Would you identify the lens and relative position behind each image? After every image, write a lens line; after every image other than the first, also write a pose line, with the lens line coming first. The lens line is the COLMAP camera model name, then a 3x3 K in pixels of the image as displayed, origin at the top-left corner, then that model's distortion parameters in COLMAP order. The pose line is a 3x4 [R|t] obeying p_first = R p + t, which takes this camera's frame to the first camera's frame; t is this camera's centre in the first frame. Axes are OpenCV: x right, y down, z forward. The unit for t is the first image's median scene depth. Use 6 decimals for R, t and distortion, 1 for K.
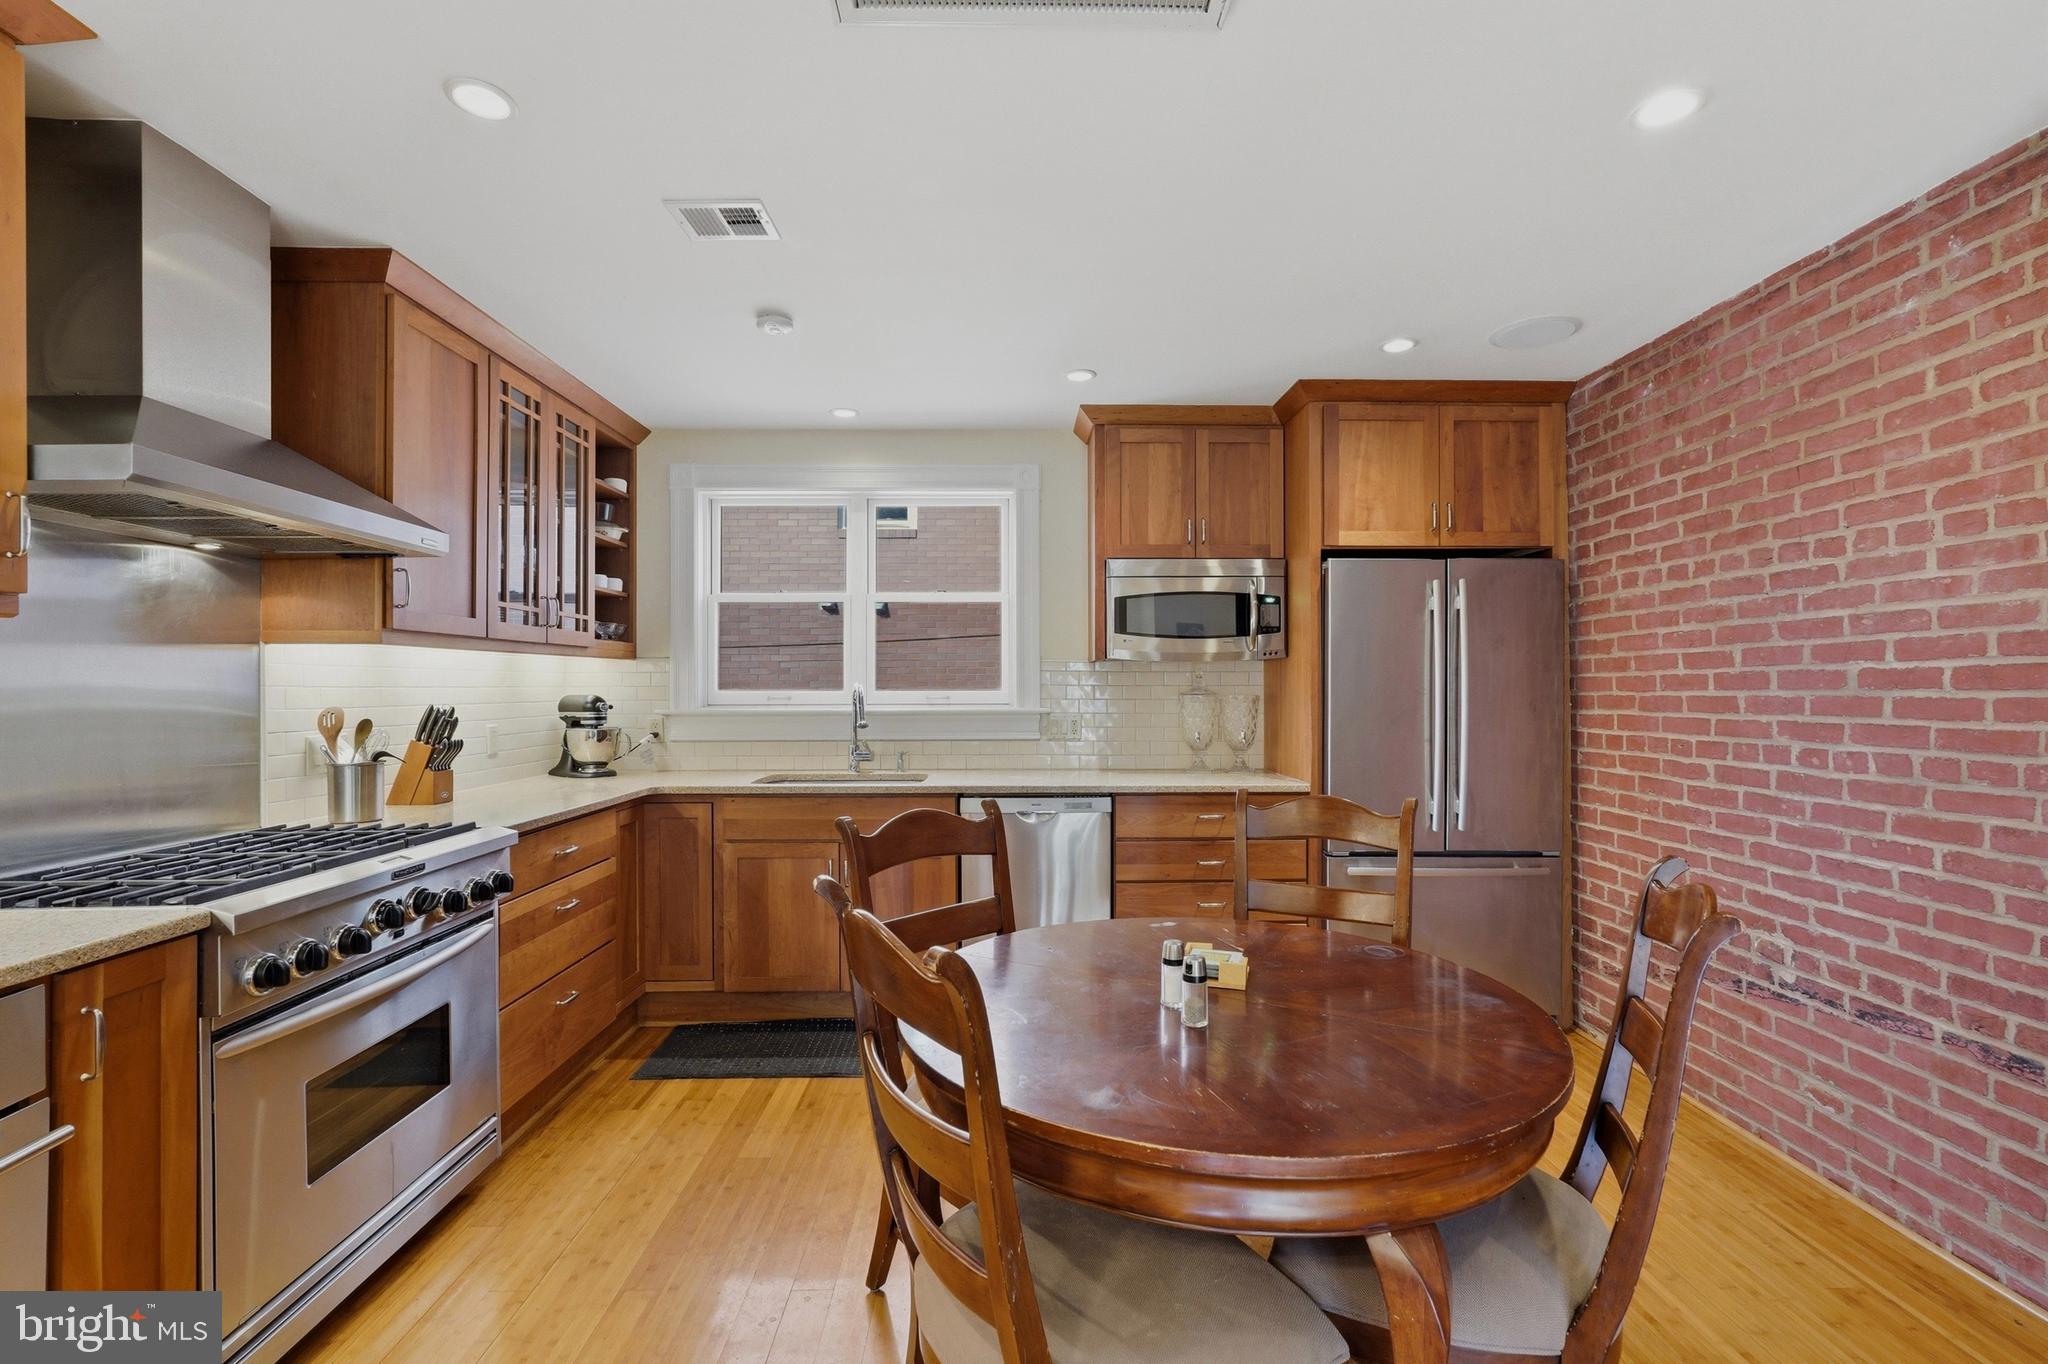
lens RADIAL K [[913.1, 0, 1011.6], [0, 913.1, 686.8], [0, 0, 1]] dist [-0.008398, 0.004616]
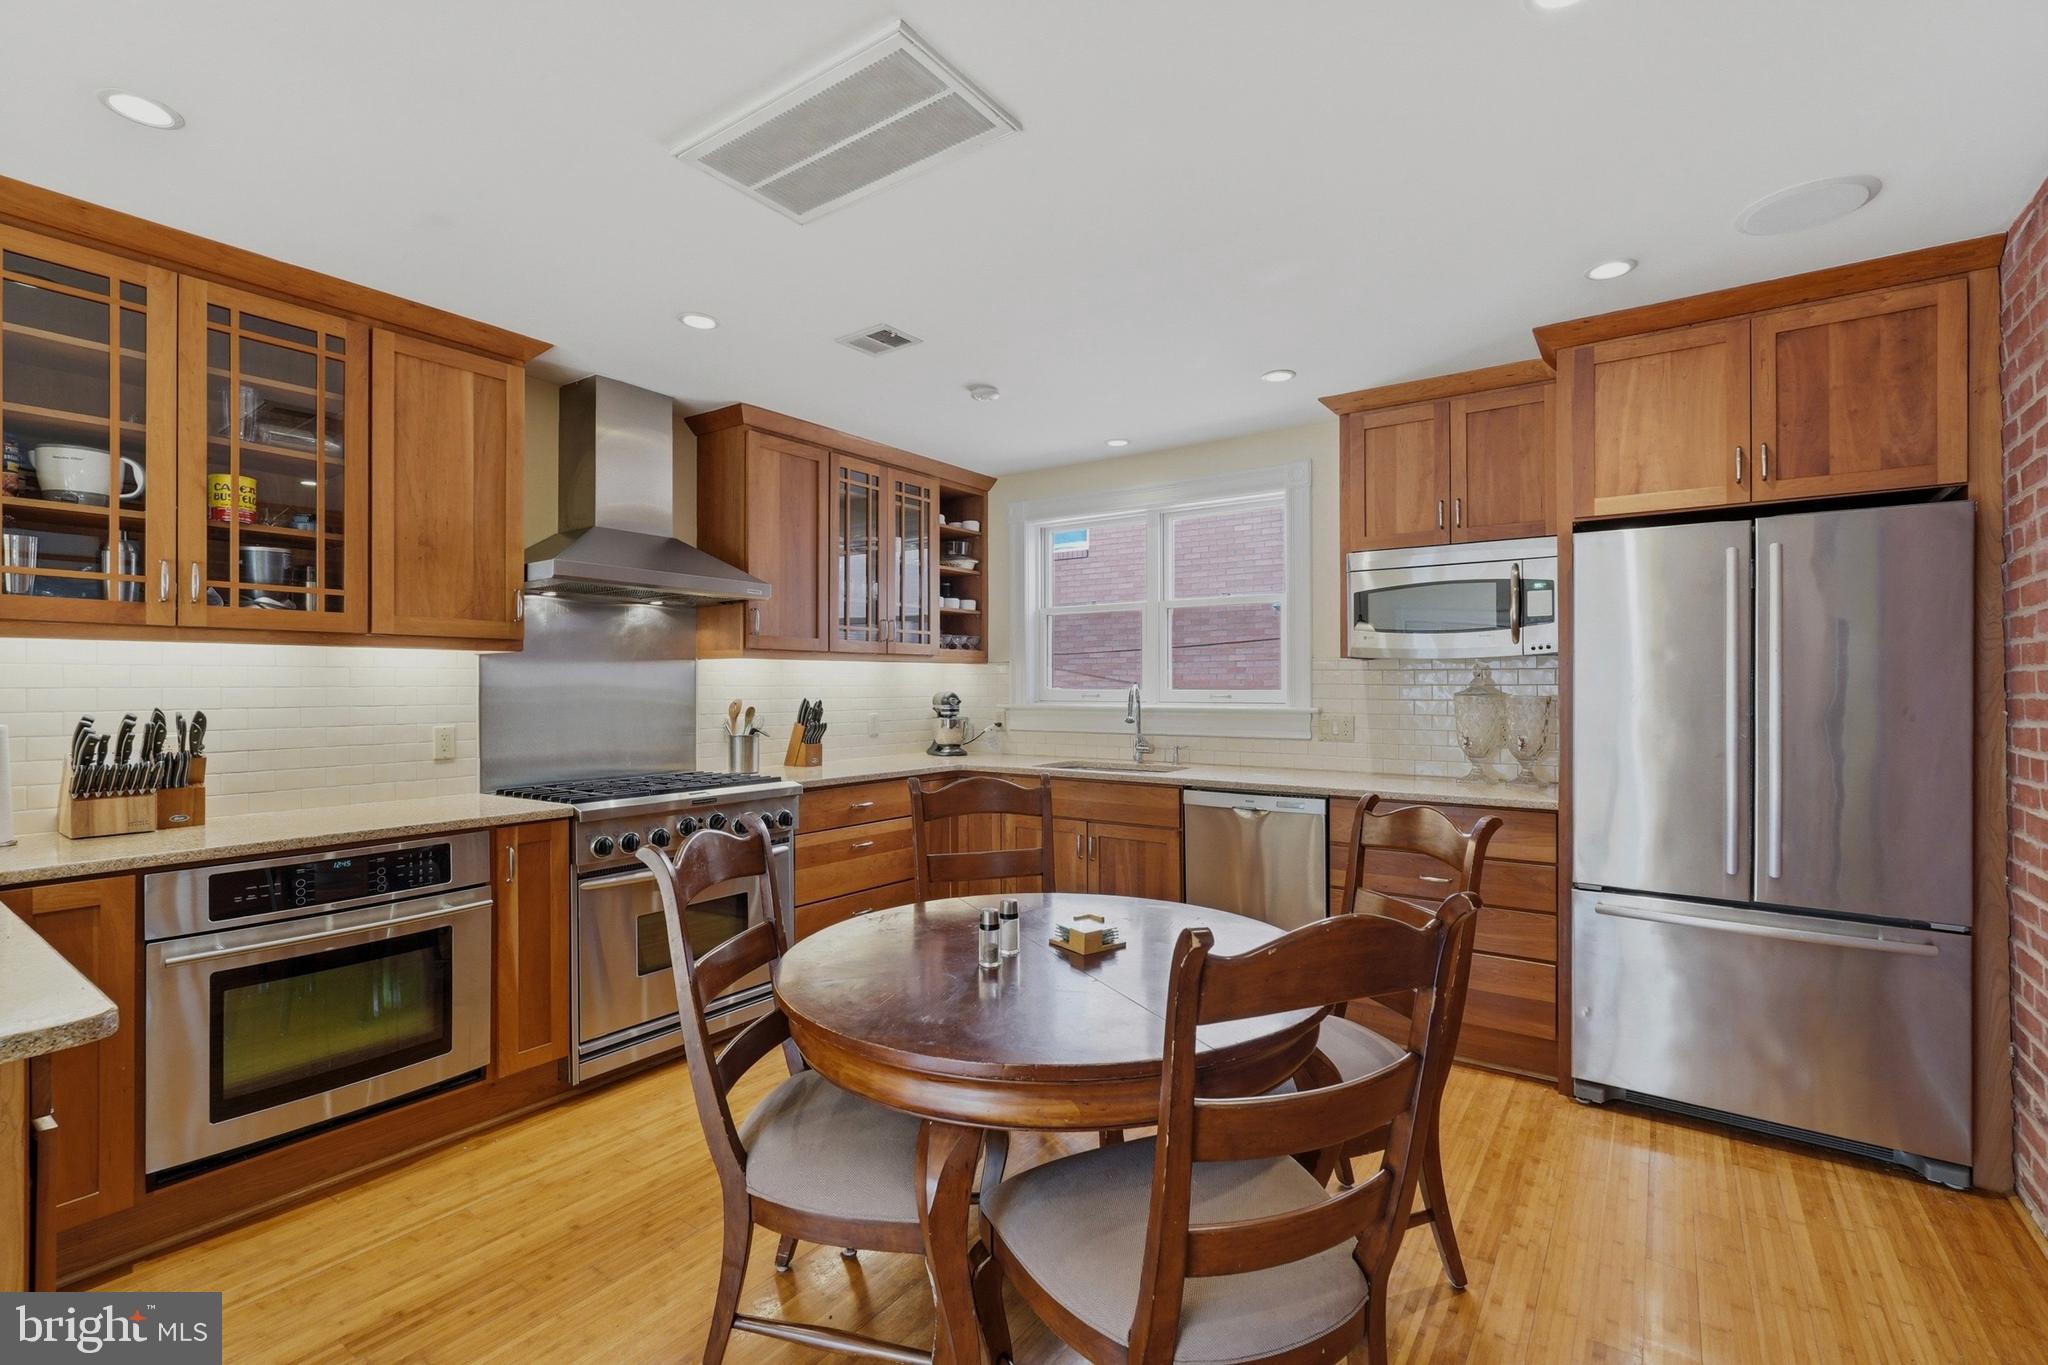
lens RADIAL K [[913.1, 0, 1007.5], [0, 913.1, 683.3], [0, 0, 1]] dist [-0.008398, 0.004616]
pose [[0.803017, -0.001300, -0.595954, 0.422477], [0.000065, 0.999998, -0.002094, -0.000822], [0.595956, 0.001643, 0.803016, 0.017162]]
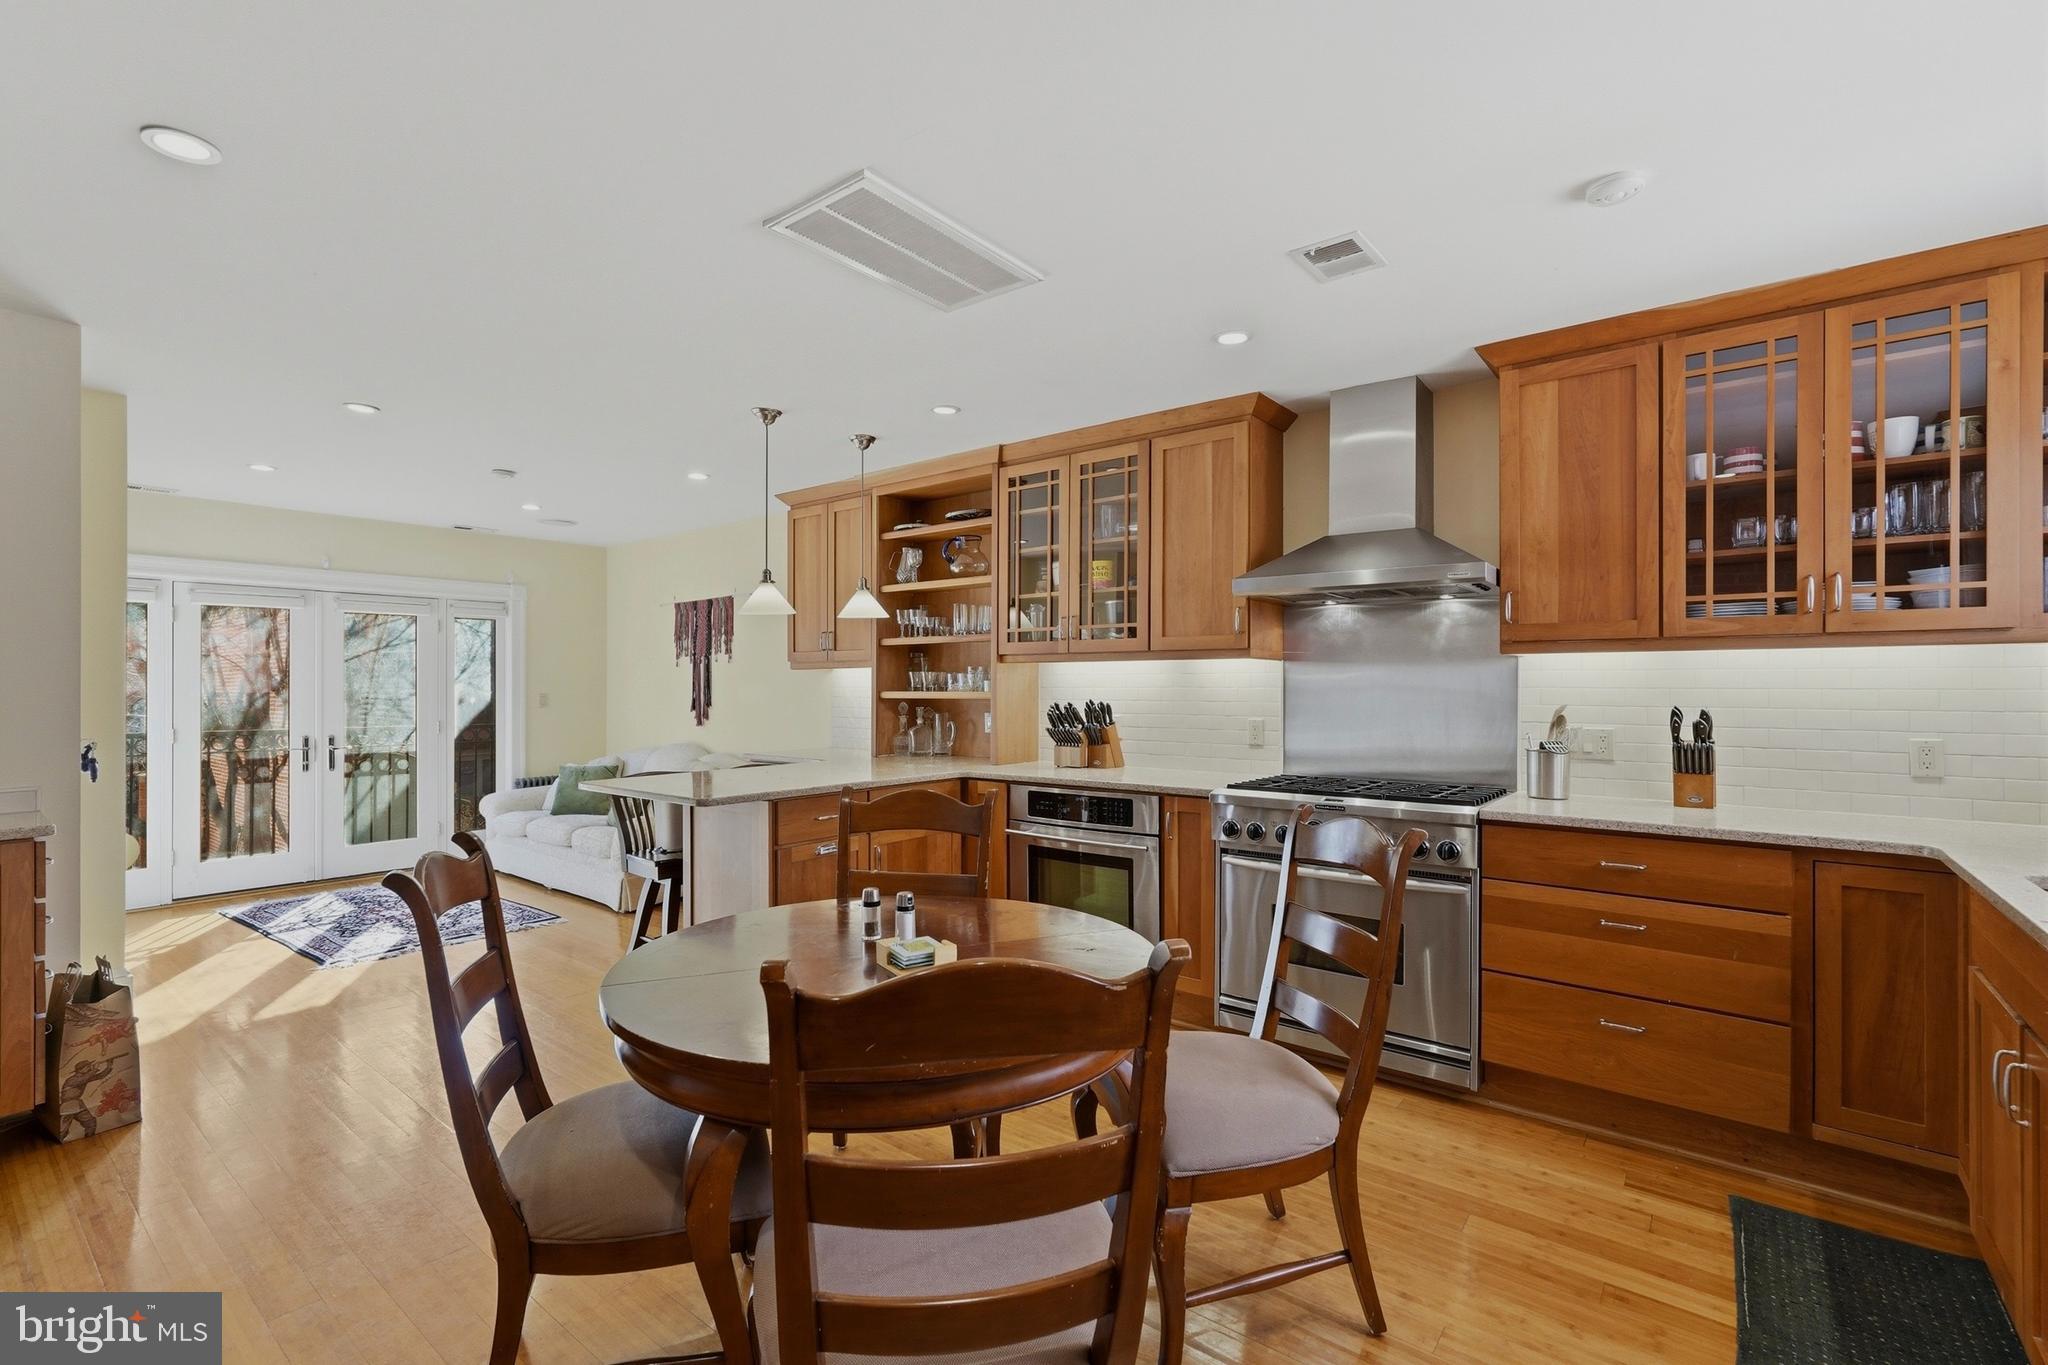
lens RADIAL K [[913.1, 0, 1019.7], [0, 913.1, 678.5], [0, 0, 1]] dist [-0.008398, 0.004616]
pose [[-0.630775, -0.012101, -0.775871, 0.503555], [-0.004192, 0.999917, -0.012187, 0.004277], [0.775954, -0.004435, -0.630774, 0.910169]]
